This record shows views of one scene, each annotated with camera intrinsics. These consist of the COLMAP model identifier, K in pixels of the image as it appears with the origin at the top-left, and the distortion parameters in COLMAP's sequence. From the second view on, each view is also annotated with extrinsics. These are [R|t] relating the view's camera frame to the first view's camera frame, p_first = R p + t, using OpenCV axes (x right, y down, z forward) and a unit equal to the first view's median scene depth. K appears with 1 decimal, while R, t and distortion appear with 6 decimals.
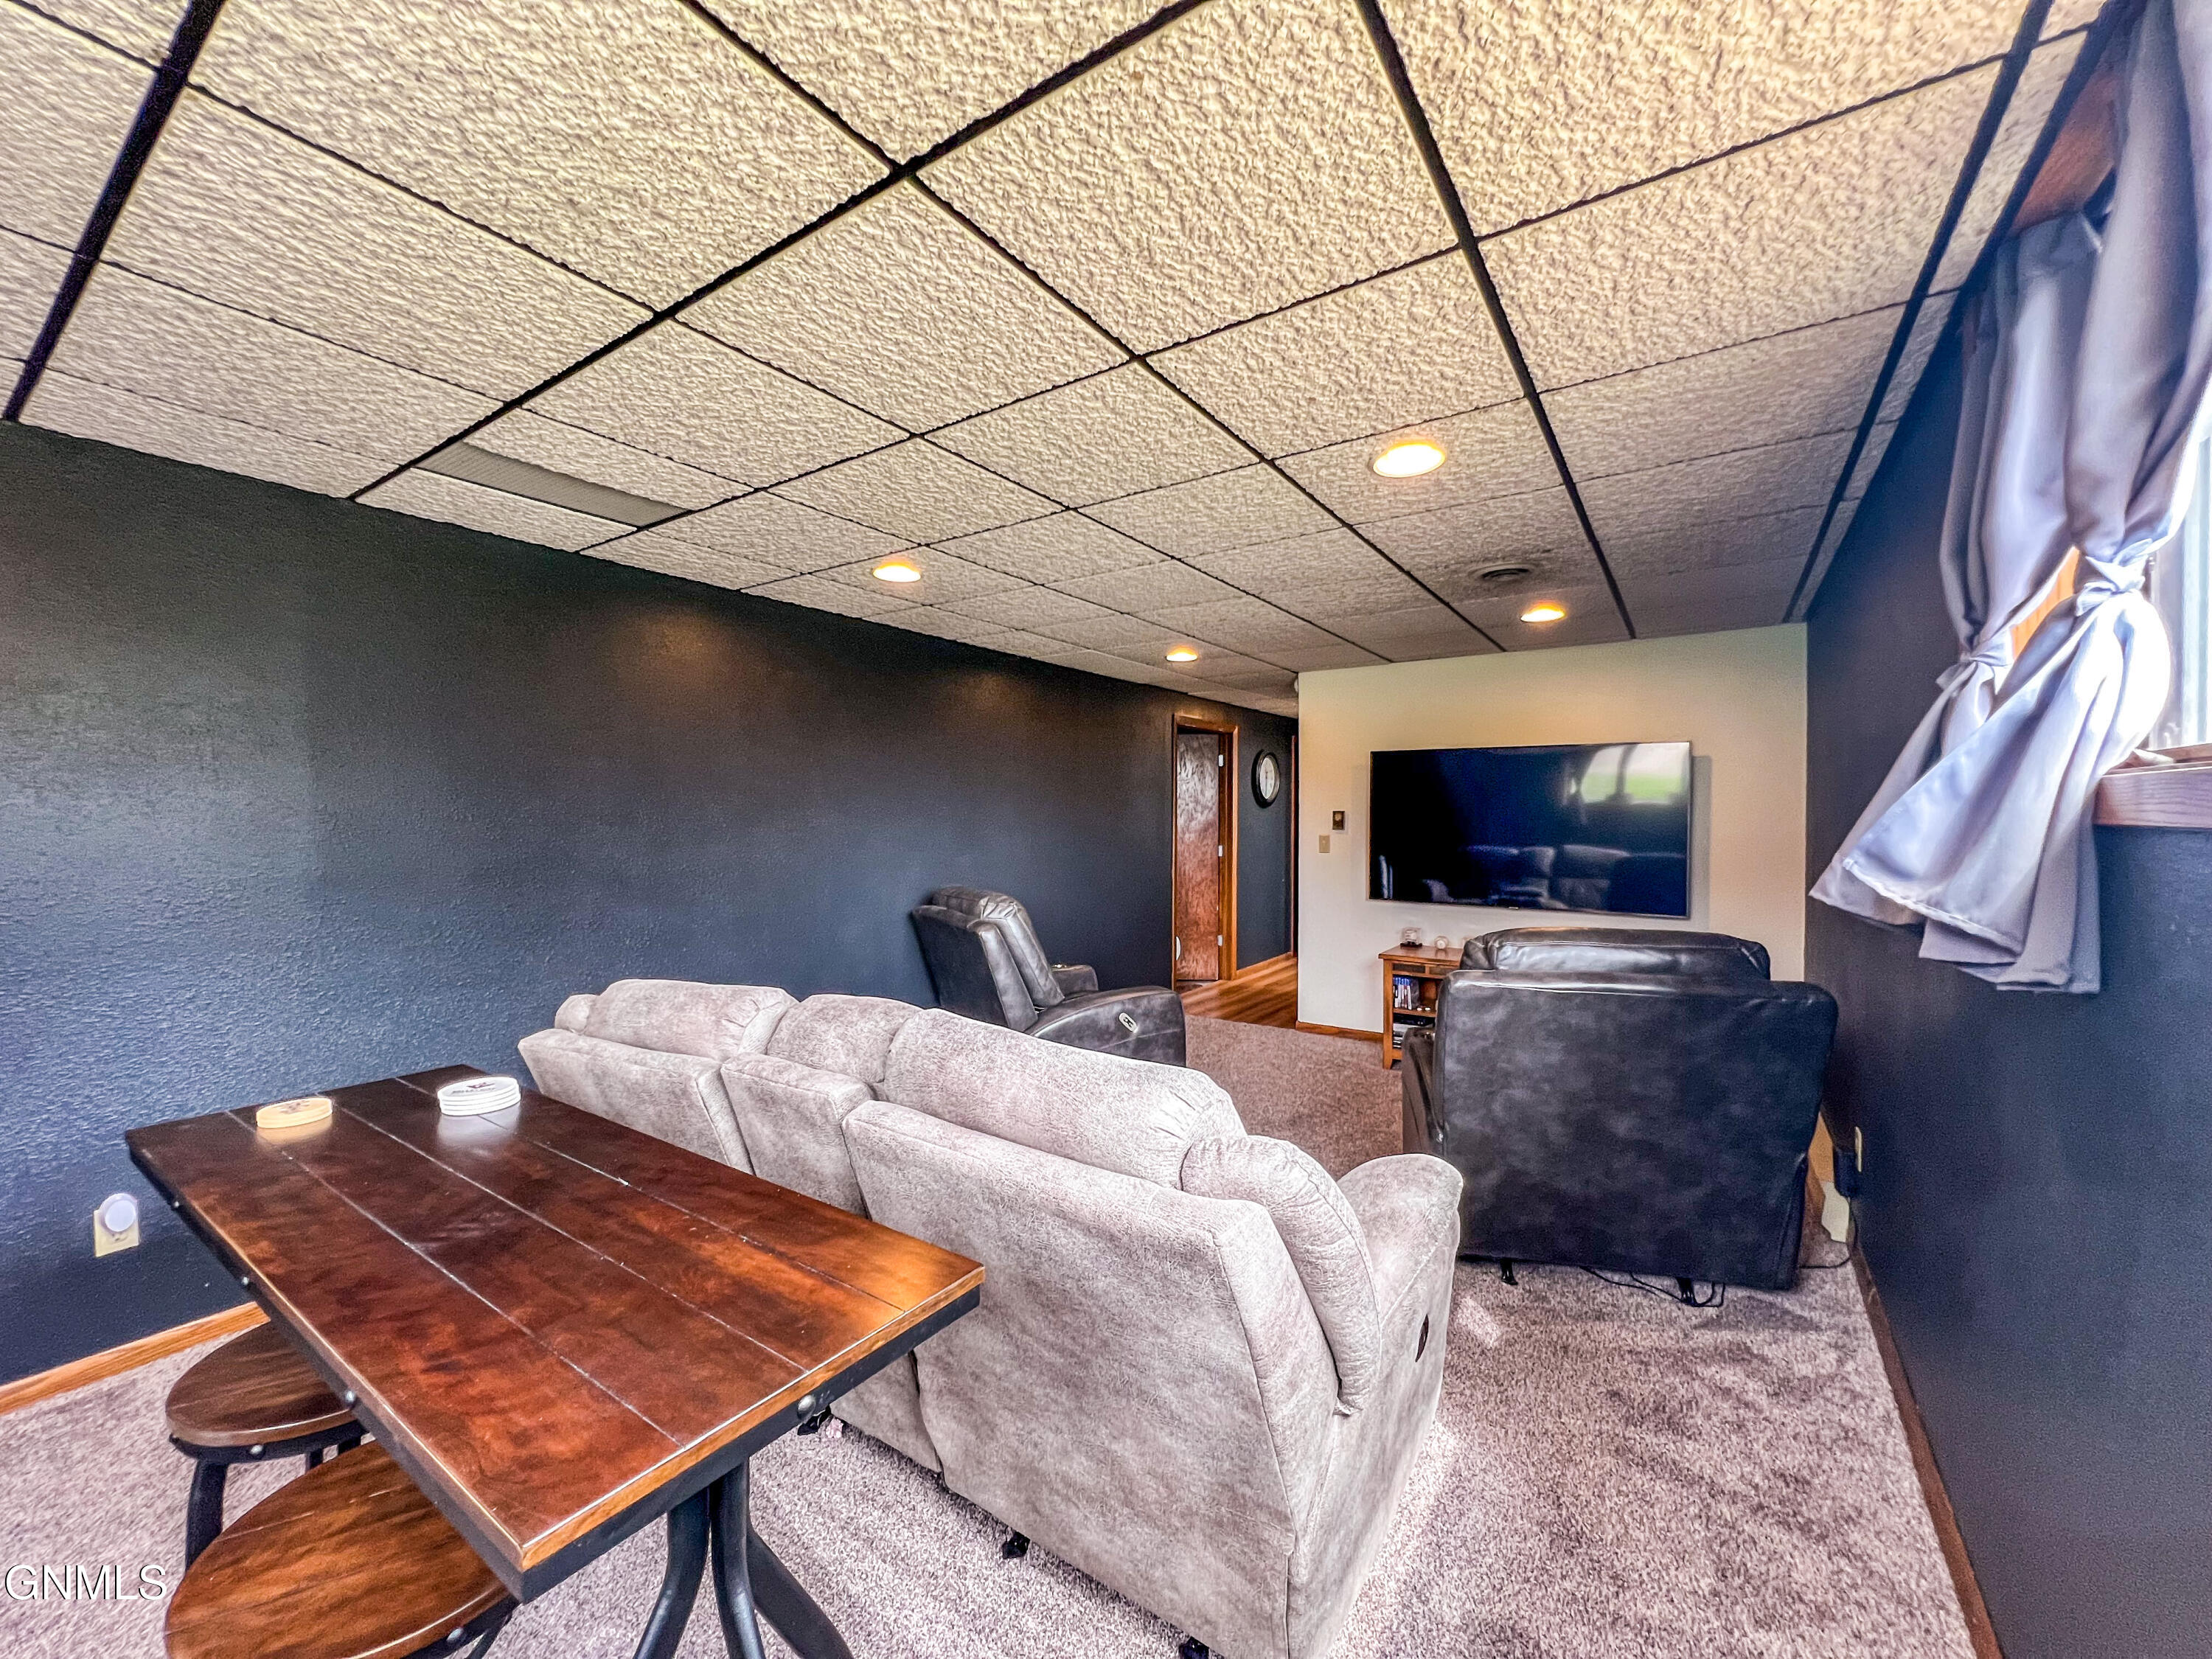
lens RADIAL K [[878.1, 0, 1097.5], [0, 878.1, 825.0], [0, 0, 1]] dist [-0.001604, 0.000438]
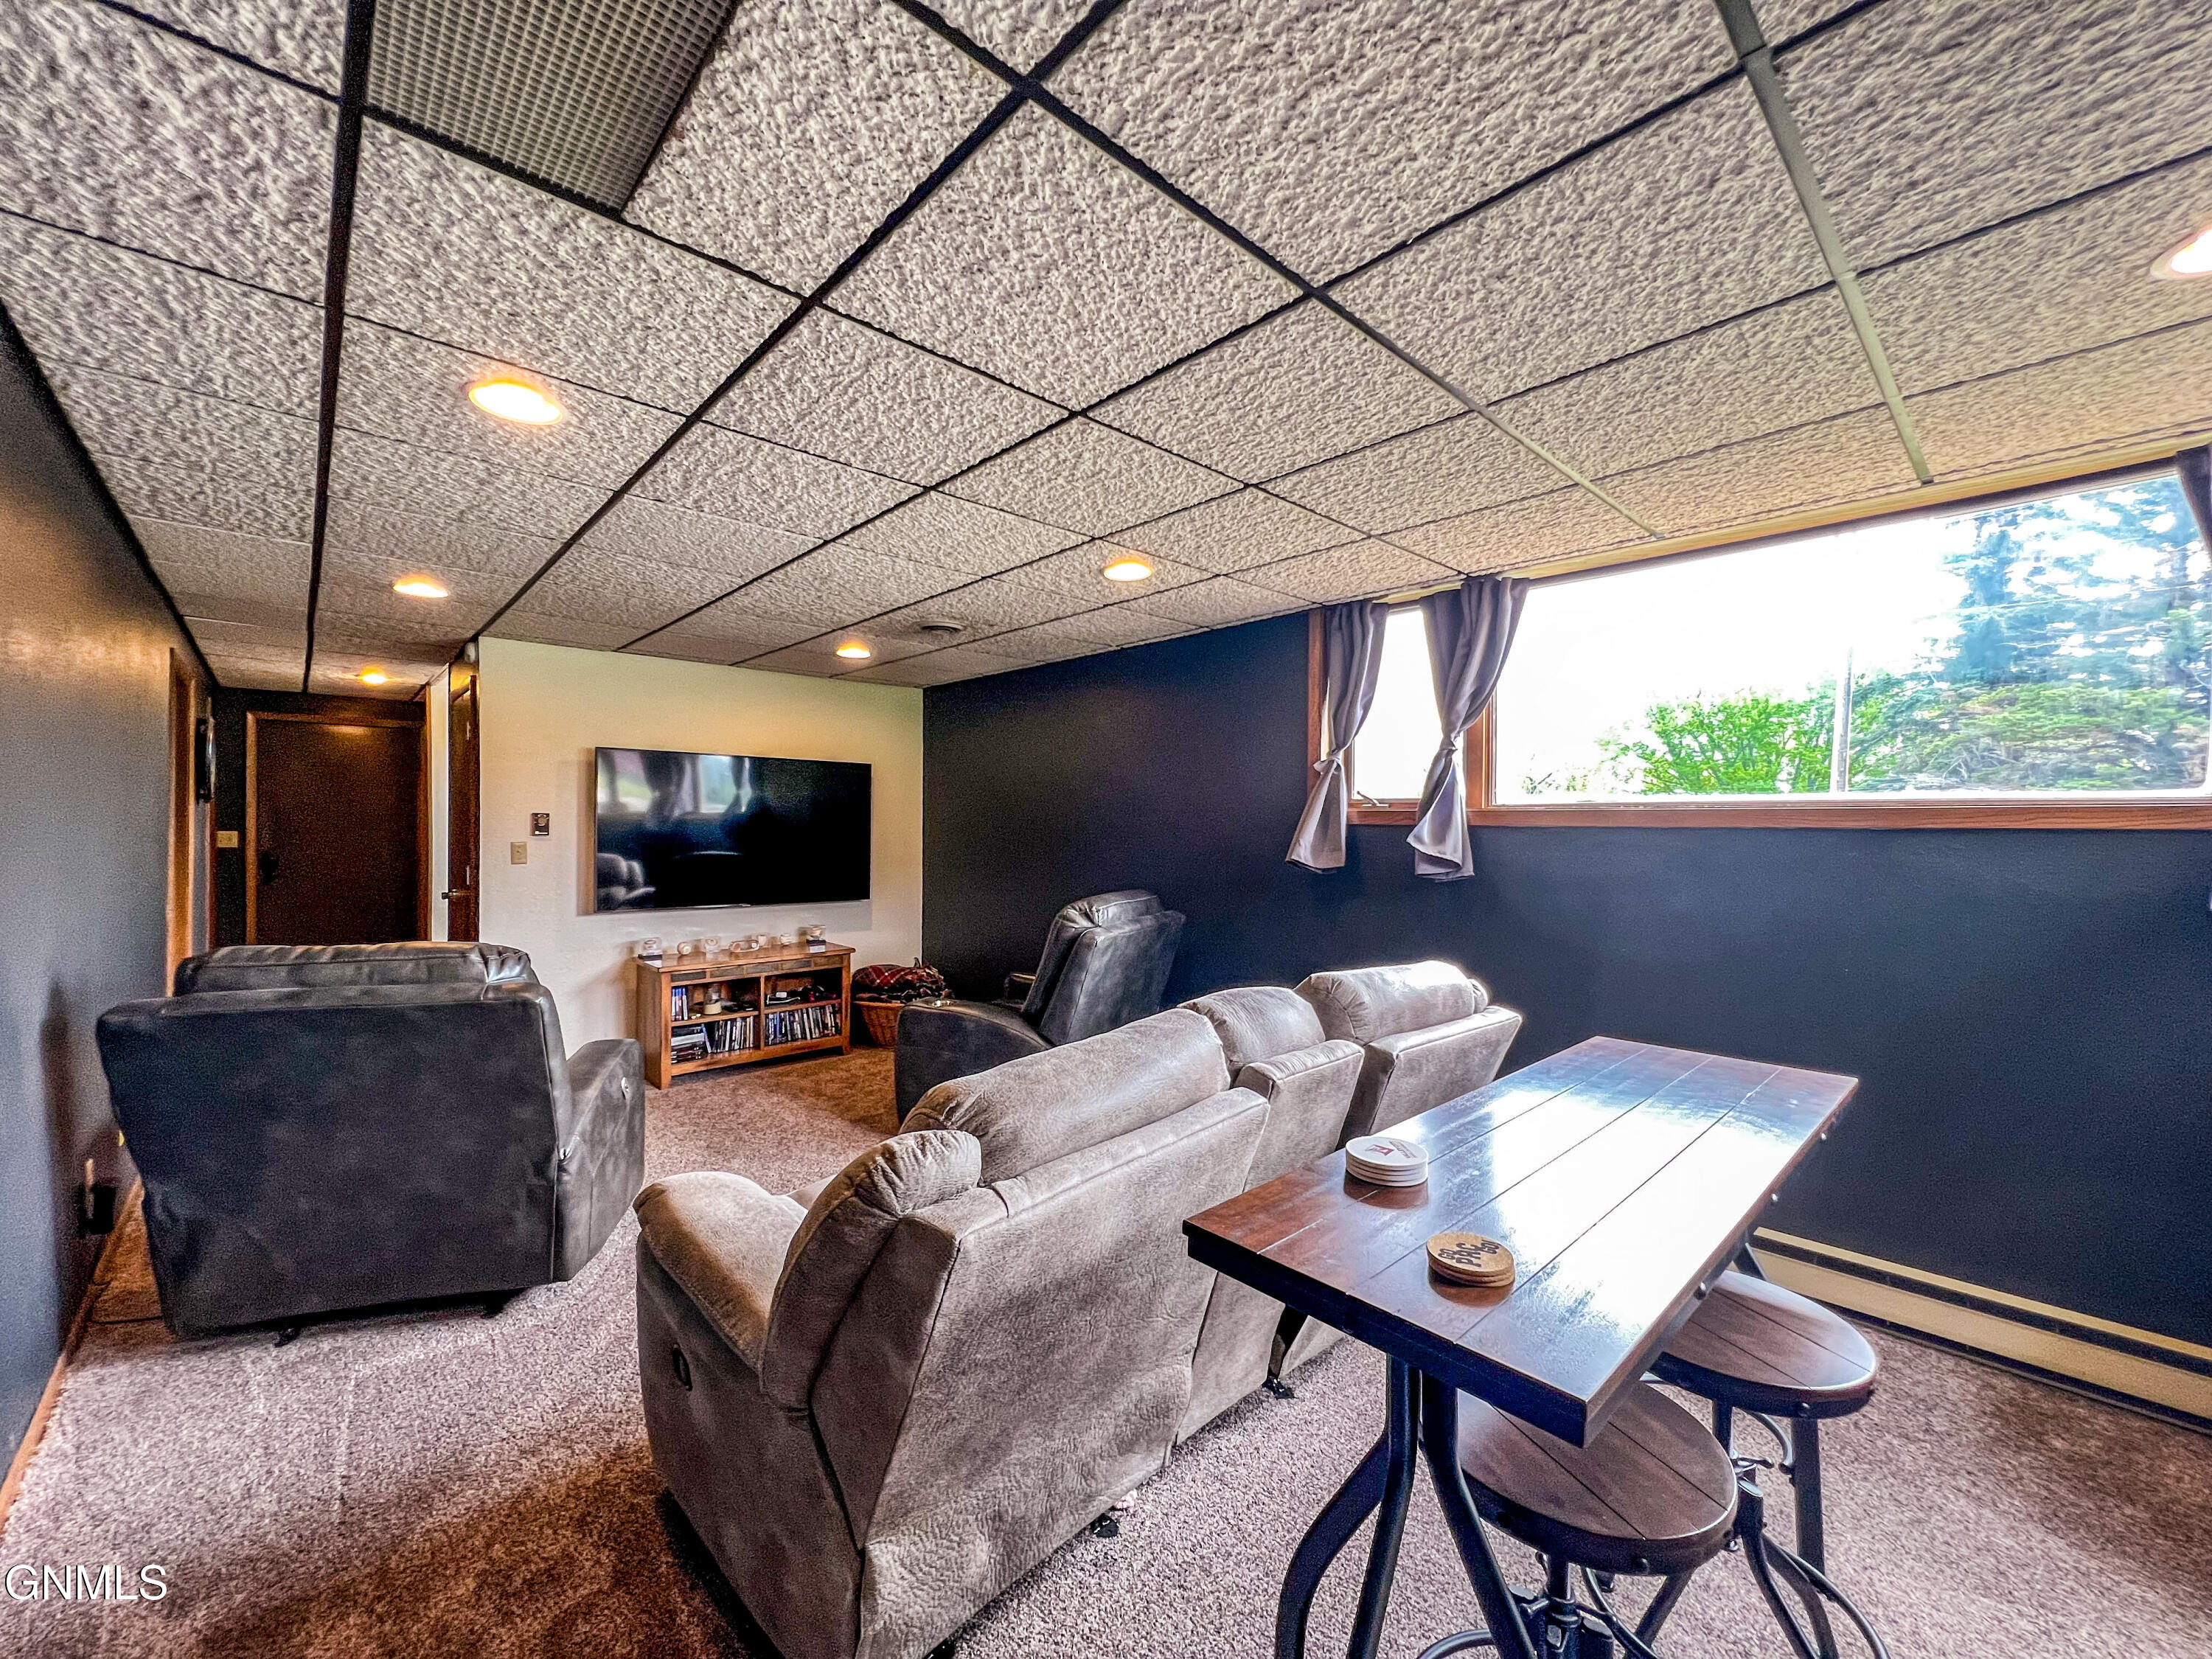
lens RADIAL K [[878.1, 0, 1097.5], [0, 878.1, 825.0], [0, 0, 1]] dist [-0.001604, 0.000438]
pose [[0.227612, -0.003763, 0.973745, -0.575239], [0.005159, 0.999983, 0.002658, -0.005595], [-0.973738, 0.004418, 0.227628, 0.401118]]
